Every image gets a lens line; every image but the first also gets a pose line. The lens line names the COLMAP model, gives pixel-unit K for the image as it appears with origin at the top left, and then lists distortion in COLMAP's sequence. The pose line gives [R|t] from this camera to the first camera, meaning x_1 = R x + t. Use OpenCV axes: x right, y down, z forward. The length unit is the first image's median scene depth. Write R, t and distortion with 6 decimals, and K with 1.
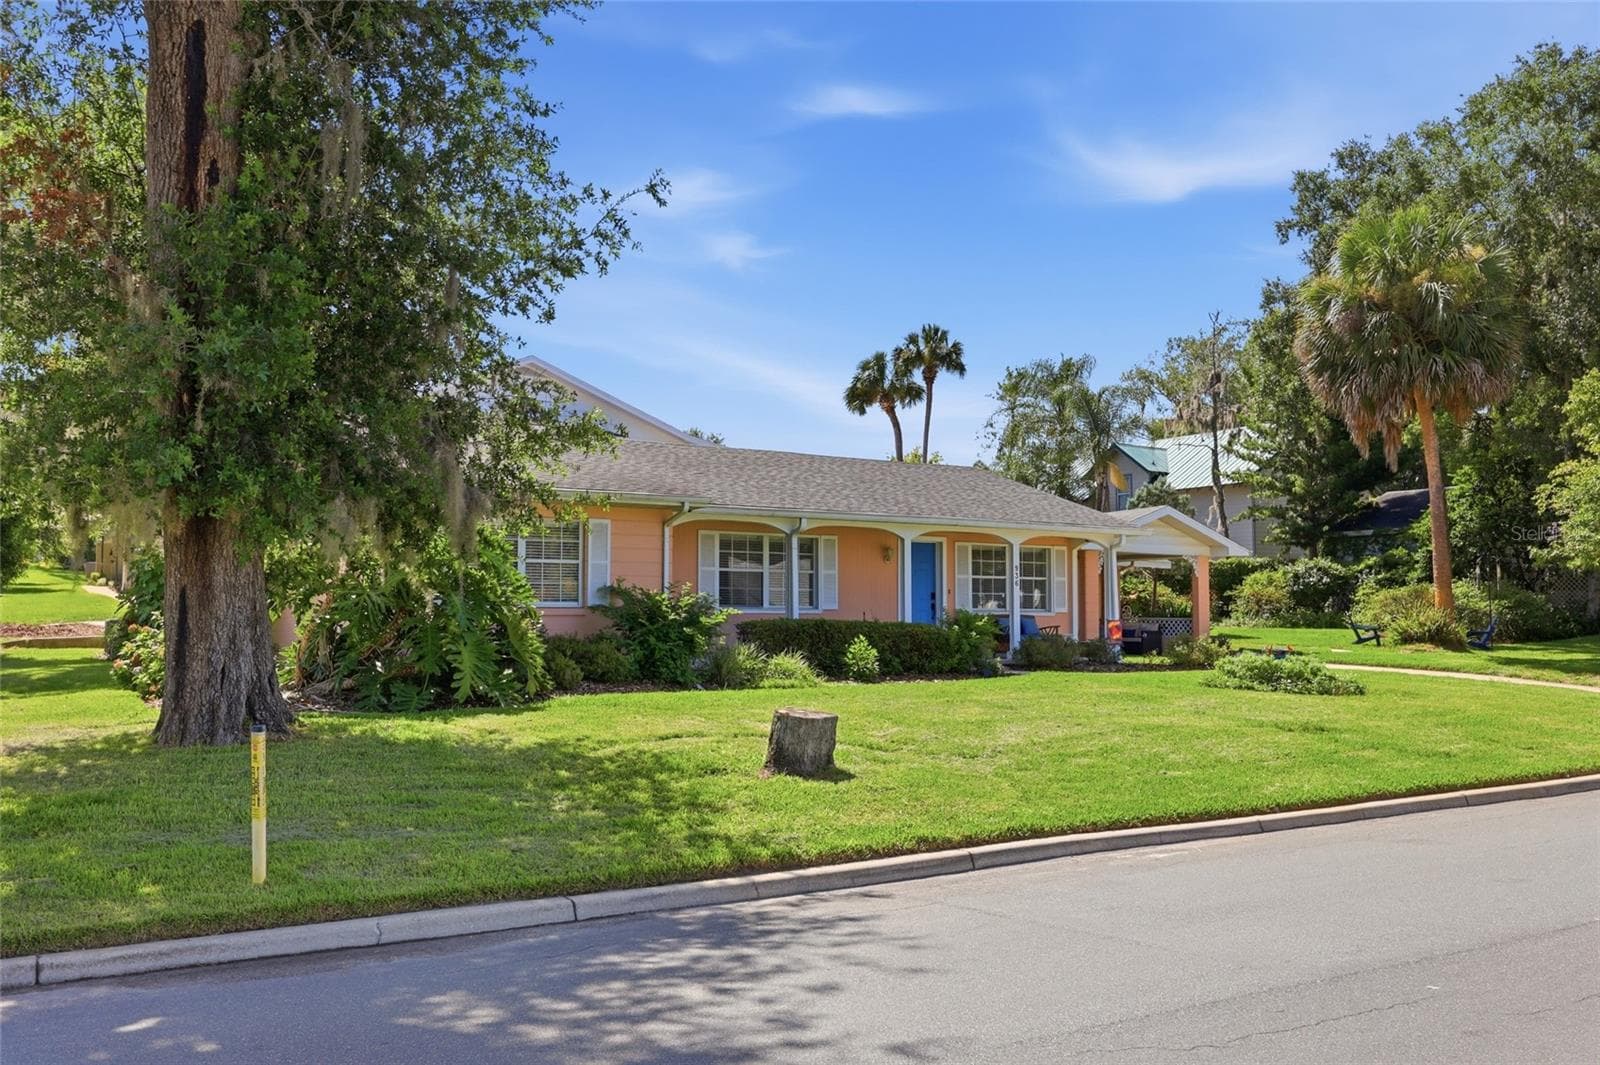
lens RADIAL K [[1442.8, 0, 796.6], [0, 1442.8, 539.6], [0, 0, 1]] dist [-0.005752, -0.010344]
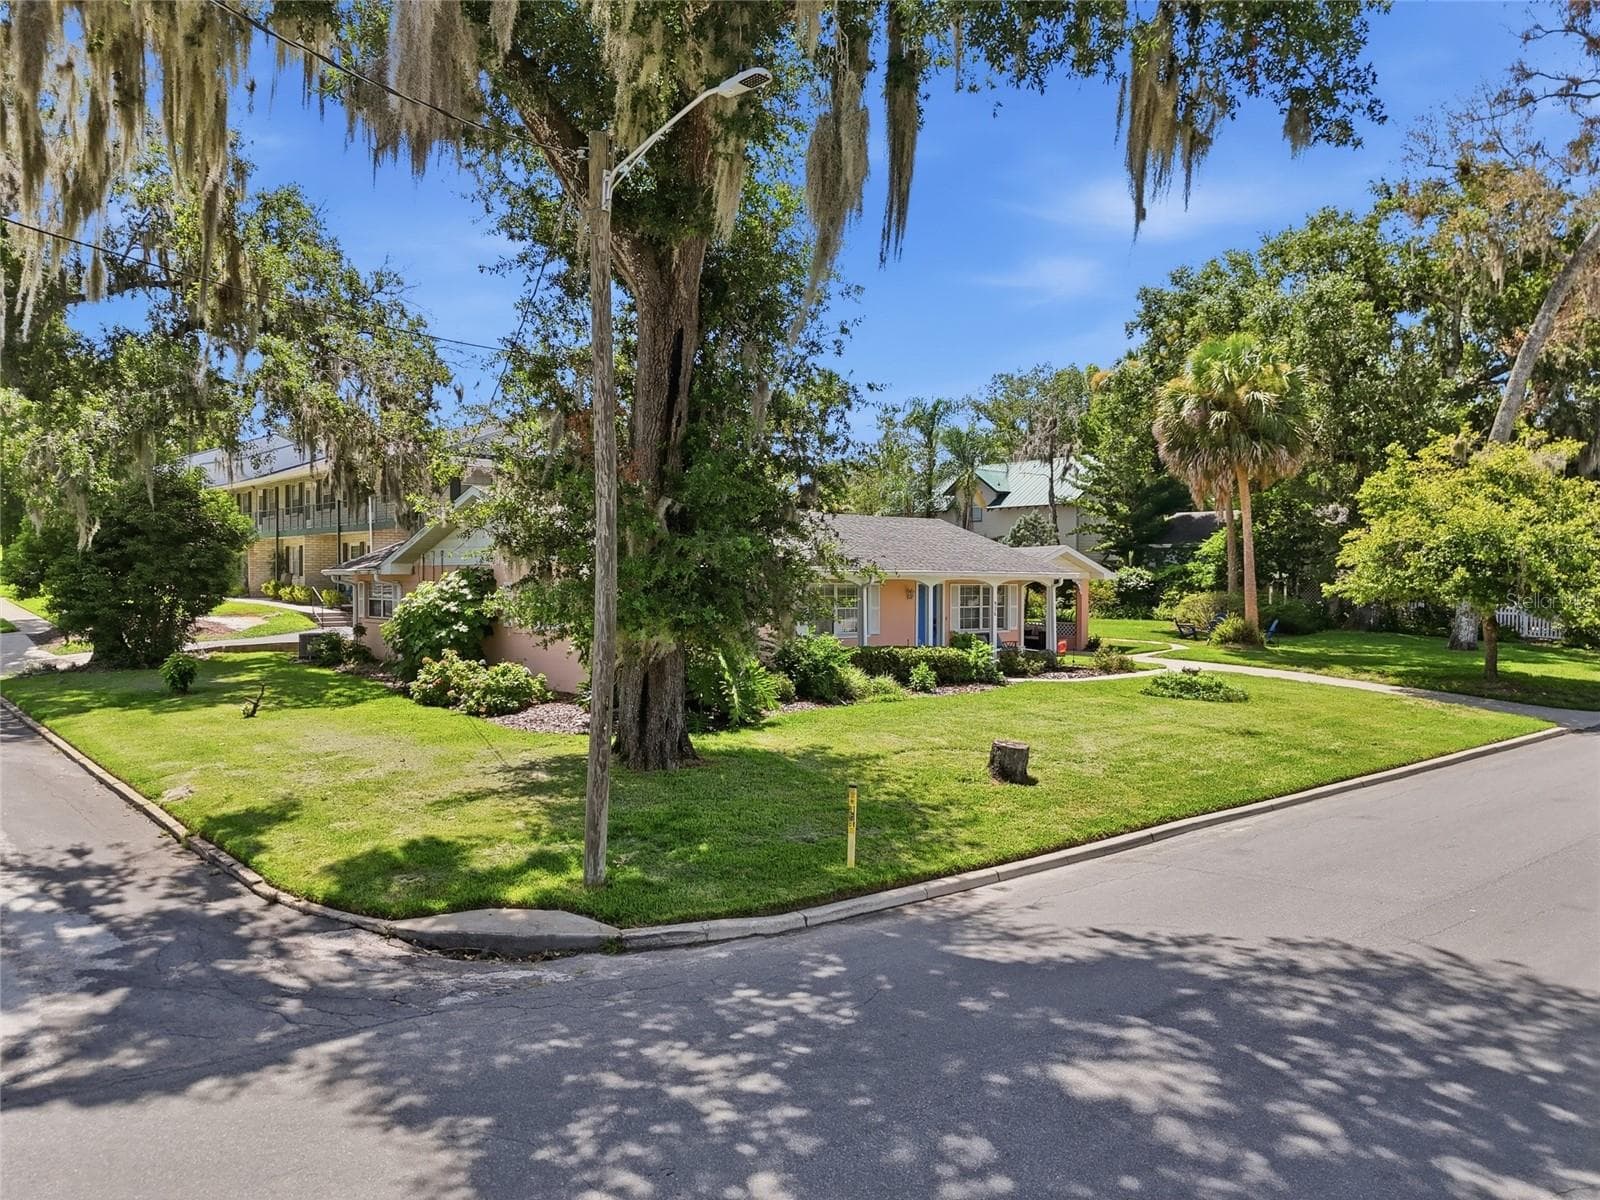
lens RADIAL K [[1199.7, 0, 804.7], [0, 1199.7, 590.7], [0, 0, 1]] dist [0.002079, -0.000094]
pose [[0.991530, 0.005938, 0.129741, -0.123438], [-0.014232, 0.997906, 0.063090, -0.042295], [-0.129095, -0.064402, 0.989539, -0.099879]]
